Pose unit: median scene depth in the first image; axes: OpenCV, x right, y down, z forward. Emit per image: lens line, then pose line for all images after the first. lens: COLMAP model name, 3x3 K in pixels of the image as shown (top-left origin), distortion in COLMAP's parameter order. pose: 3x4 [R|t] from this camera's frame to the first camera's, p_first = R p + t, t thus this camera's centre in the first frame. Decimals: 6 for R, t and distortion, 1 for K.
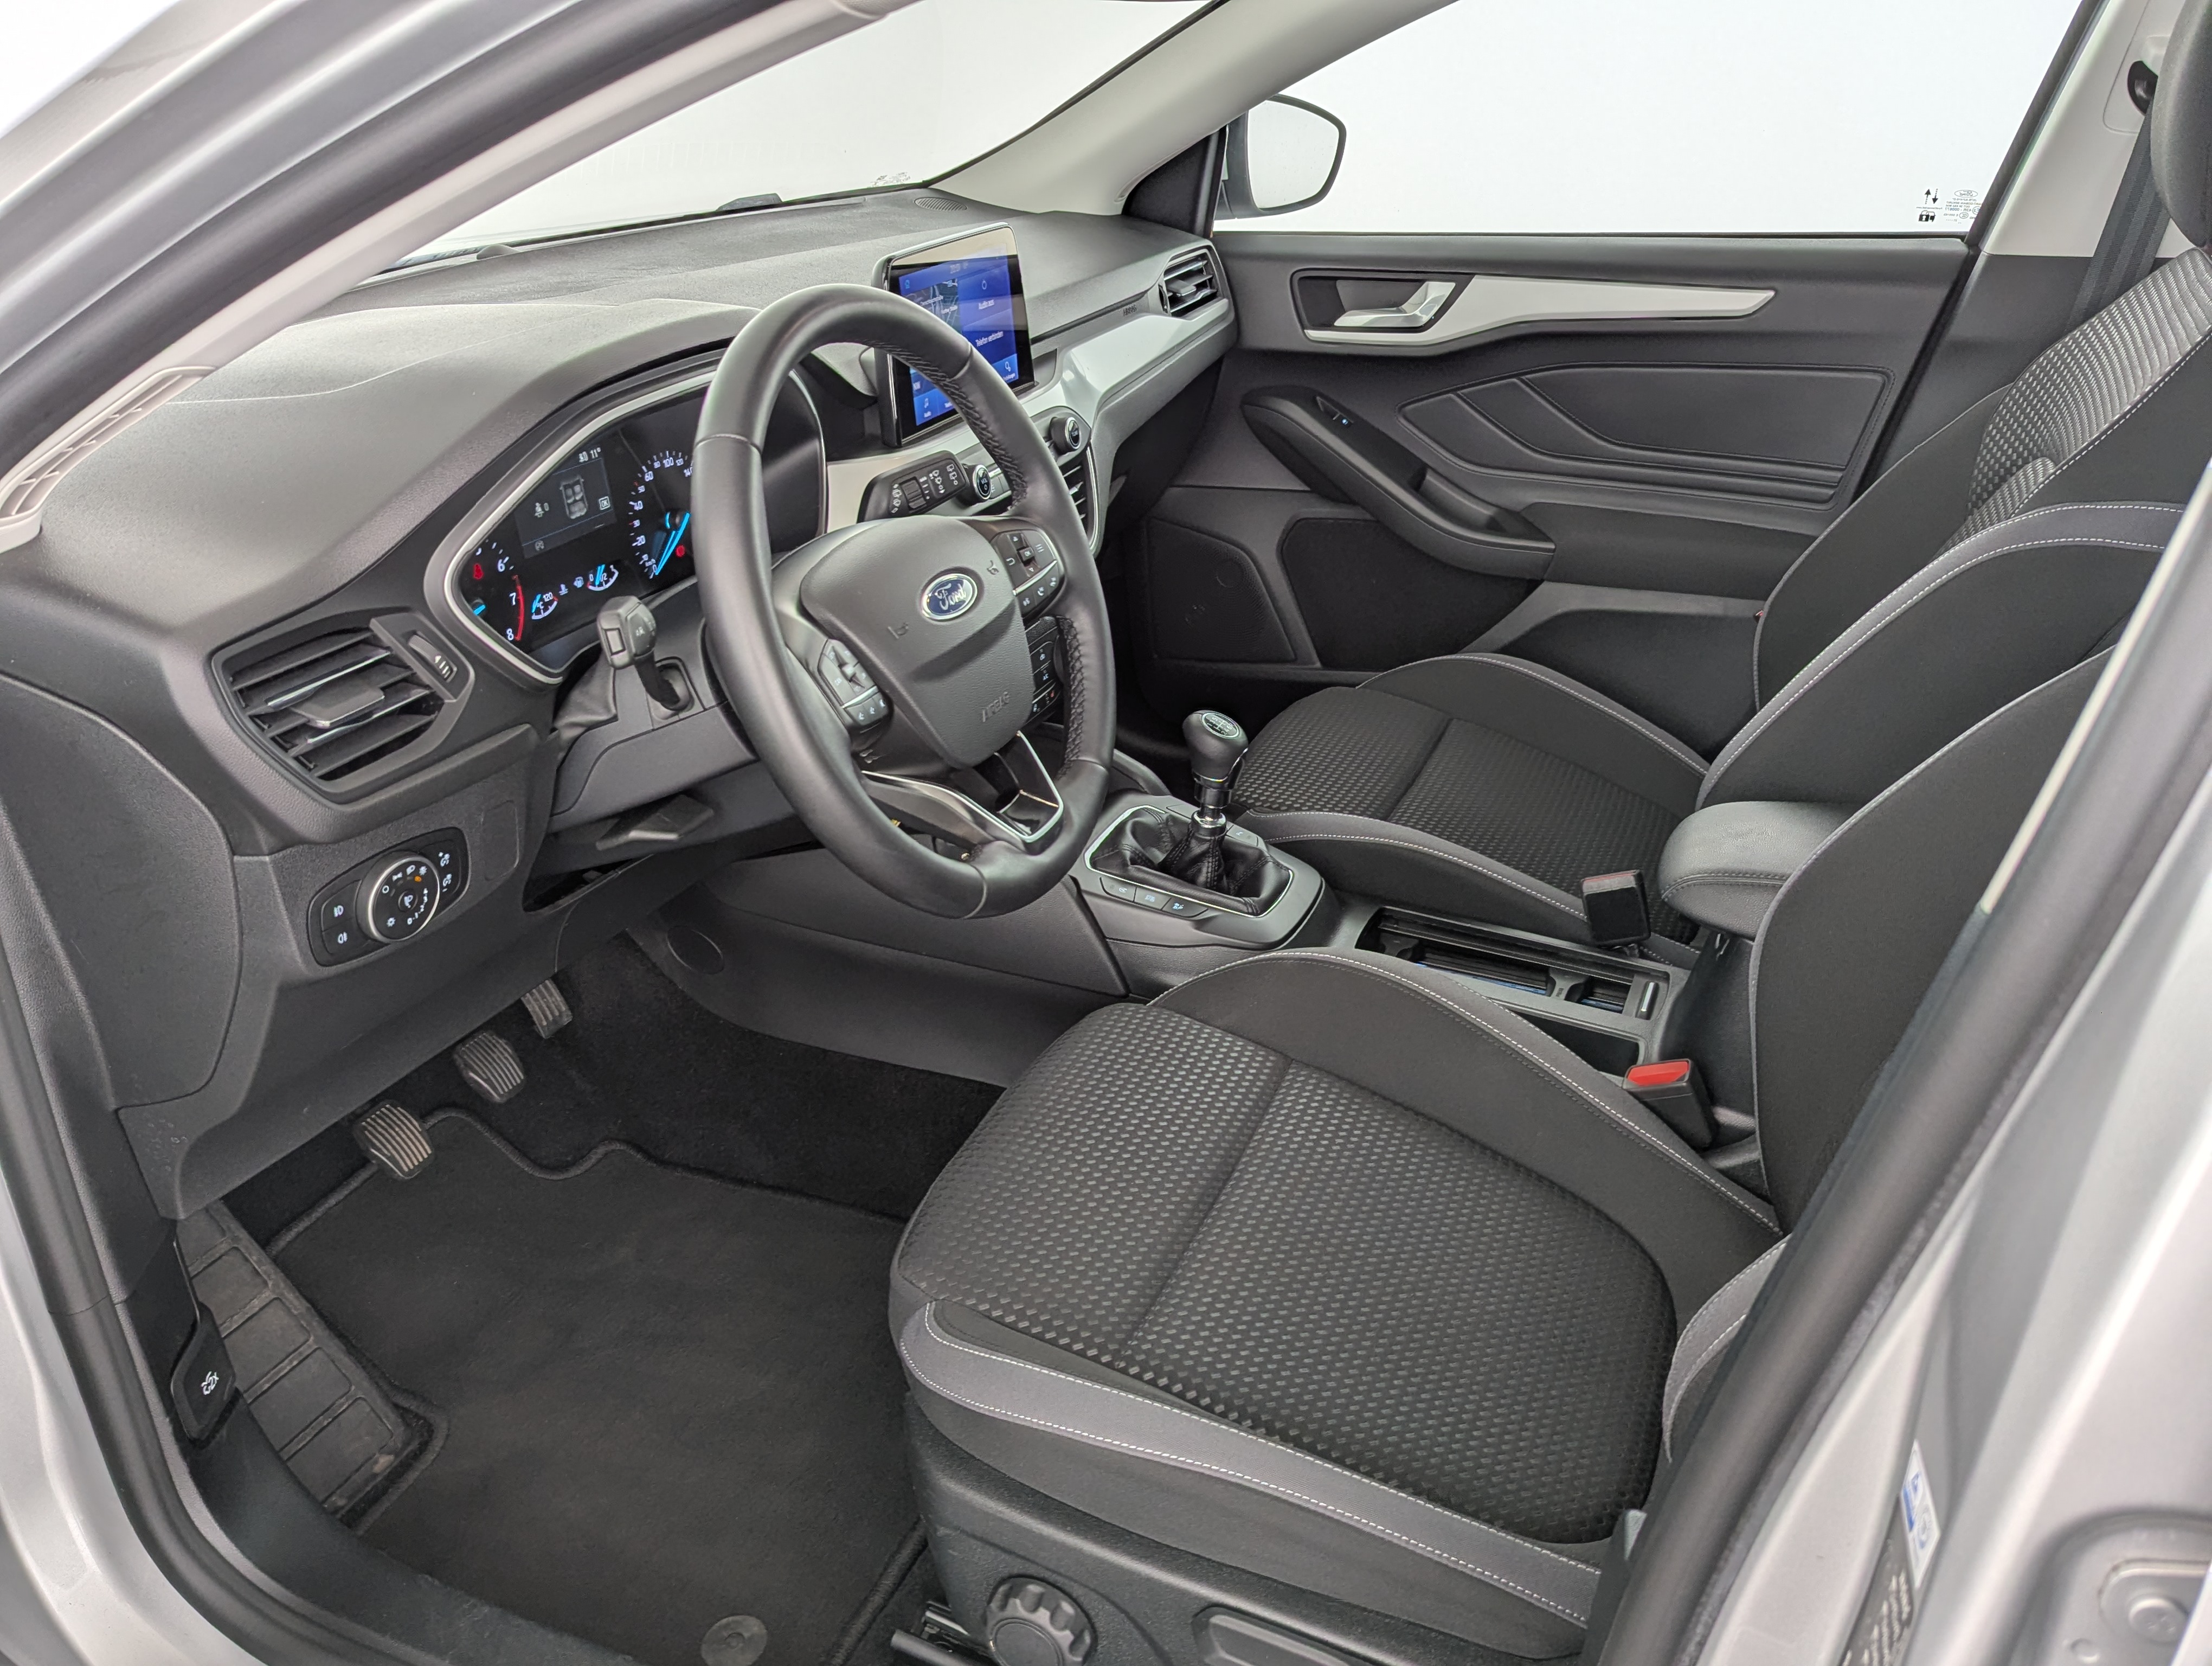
lens RADIAL K [[1776.6, 0, 1105.7], [0, 1776.6, 831.8], [0, 0, 1]] dist [0.010202, -0.008748]
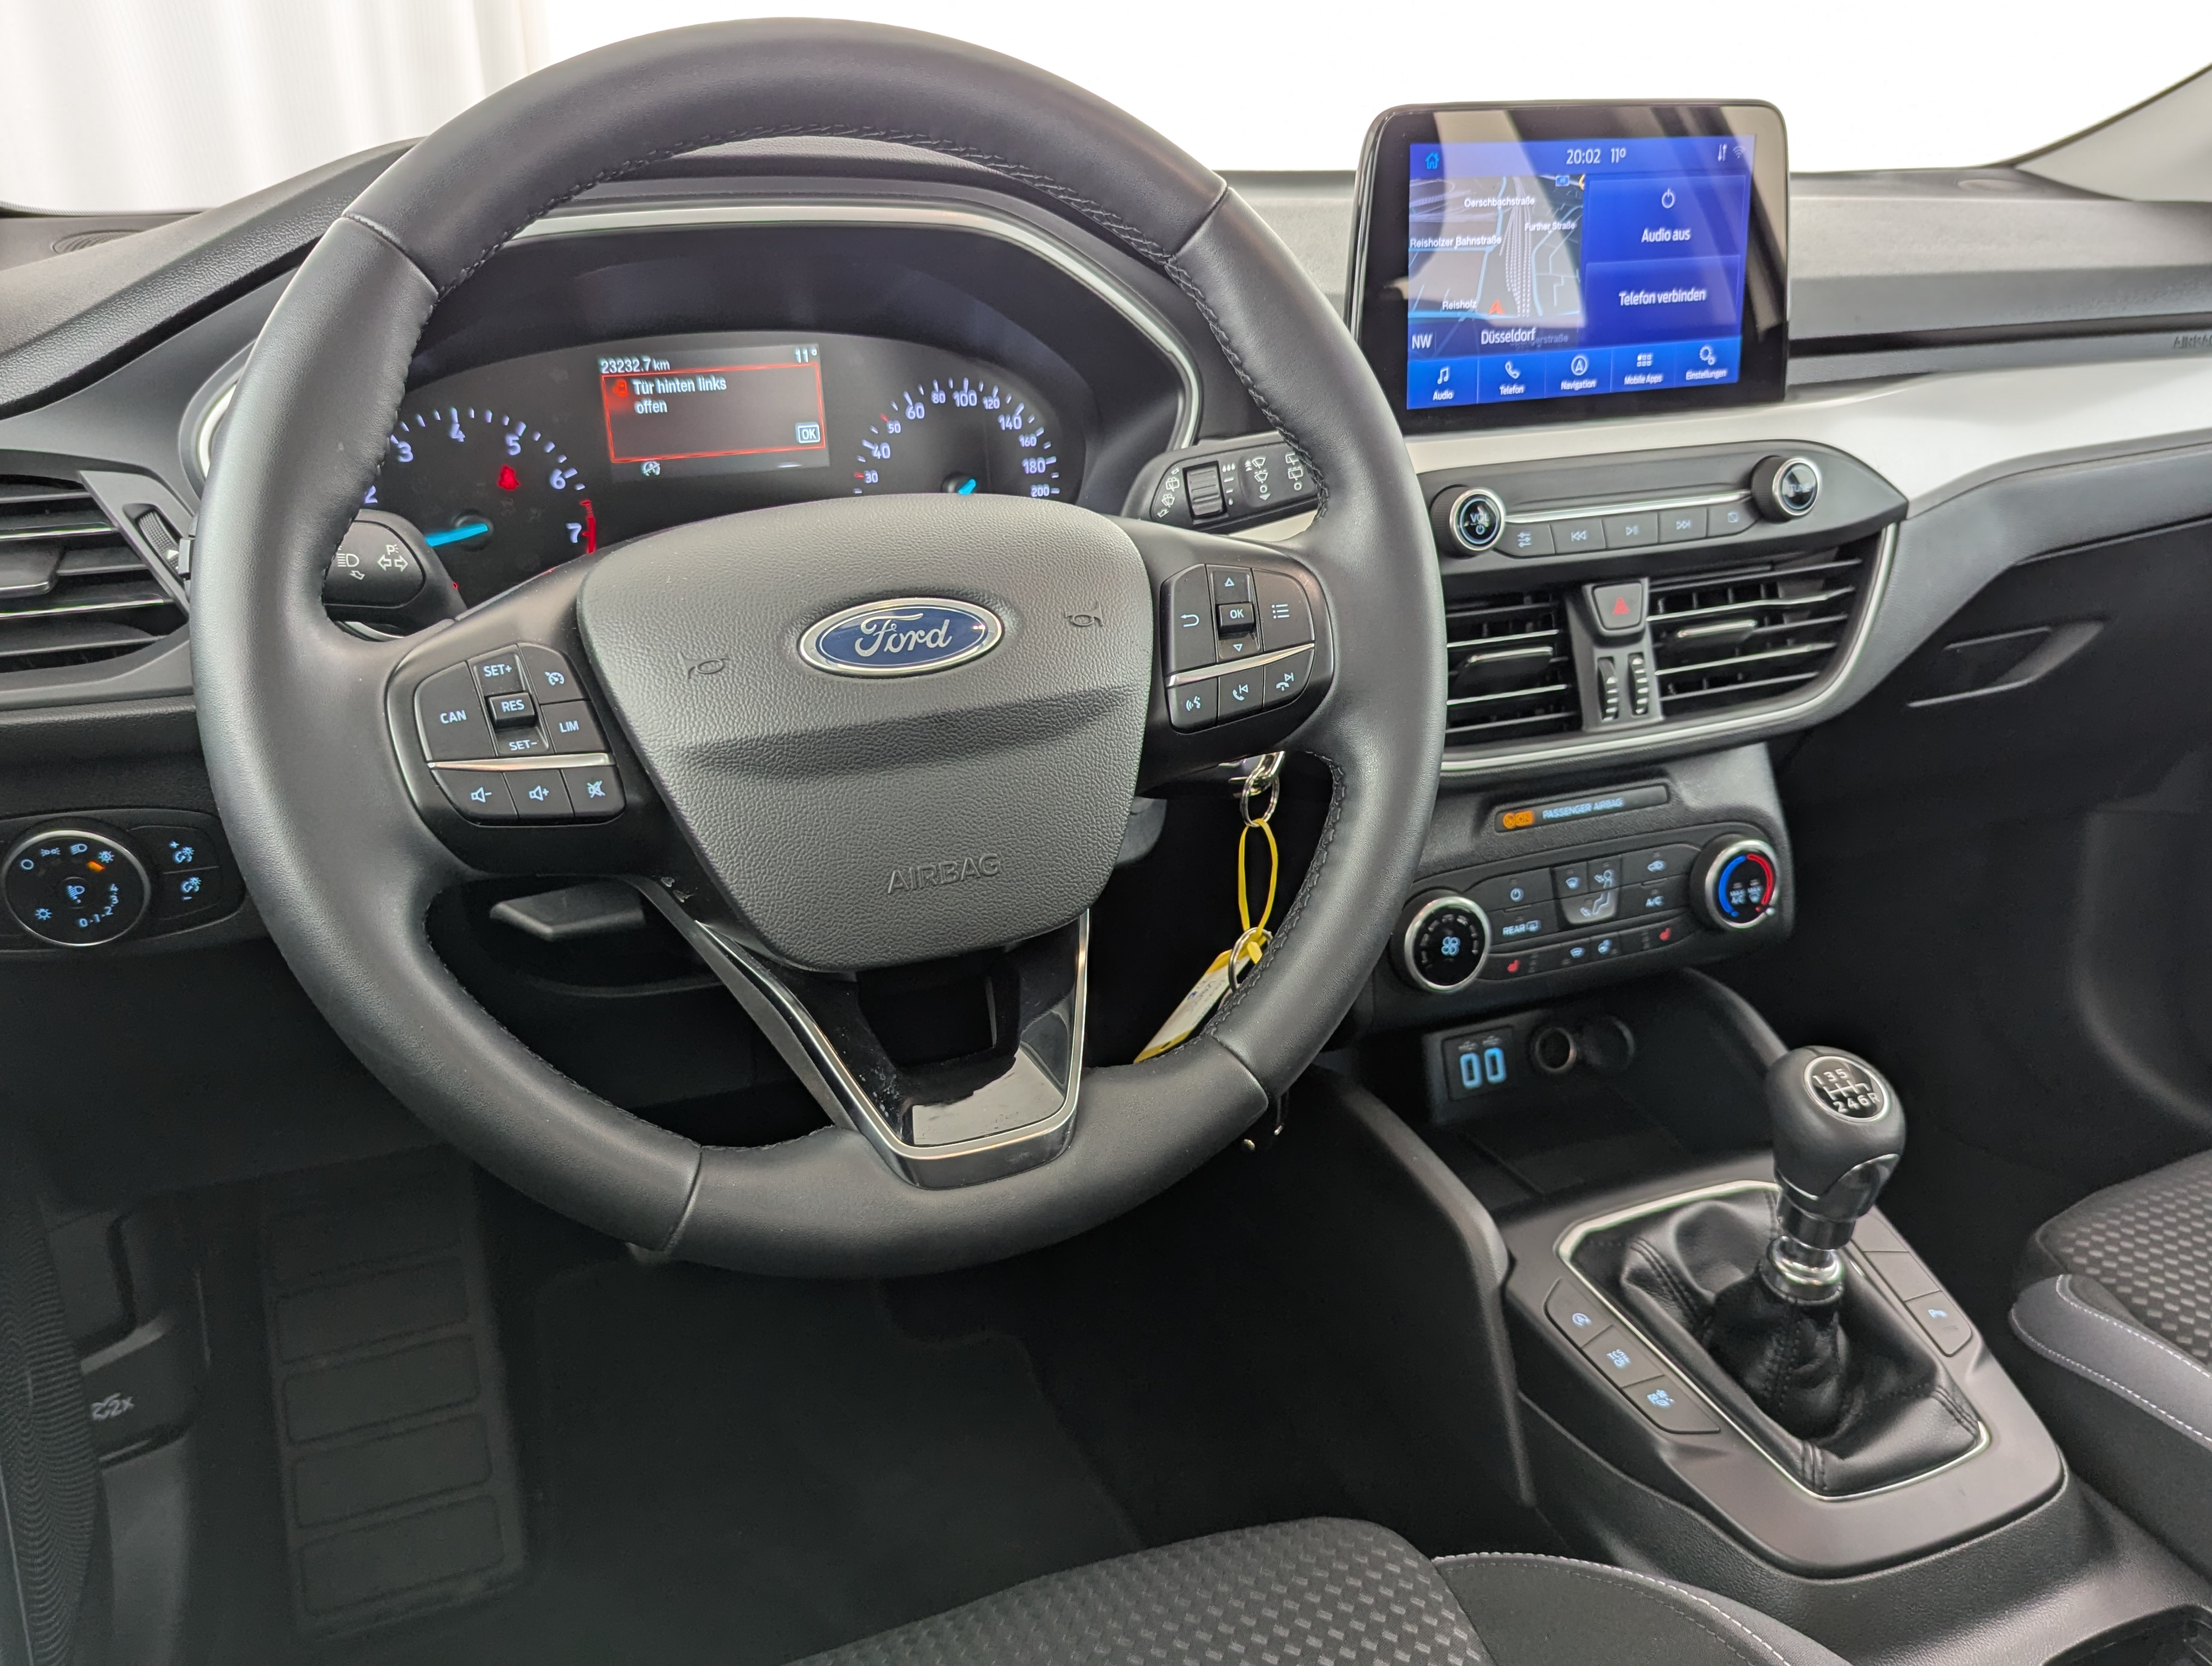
lens RADIAL K [[1776.6, 0, 1106.4], [0, 1776.6, 838.2], [0, 0, 1]] dist [0.010202, -0.008748]
pose [[0.717777, 0.264844, -0.643936, 0.251046], [-0.303354, 0.951394, 0.053159, -0.106610], [0.626716, 0.157184, 0.763230, 0.569533]]
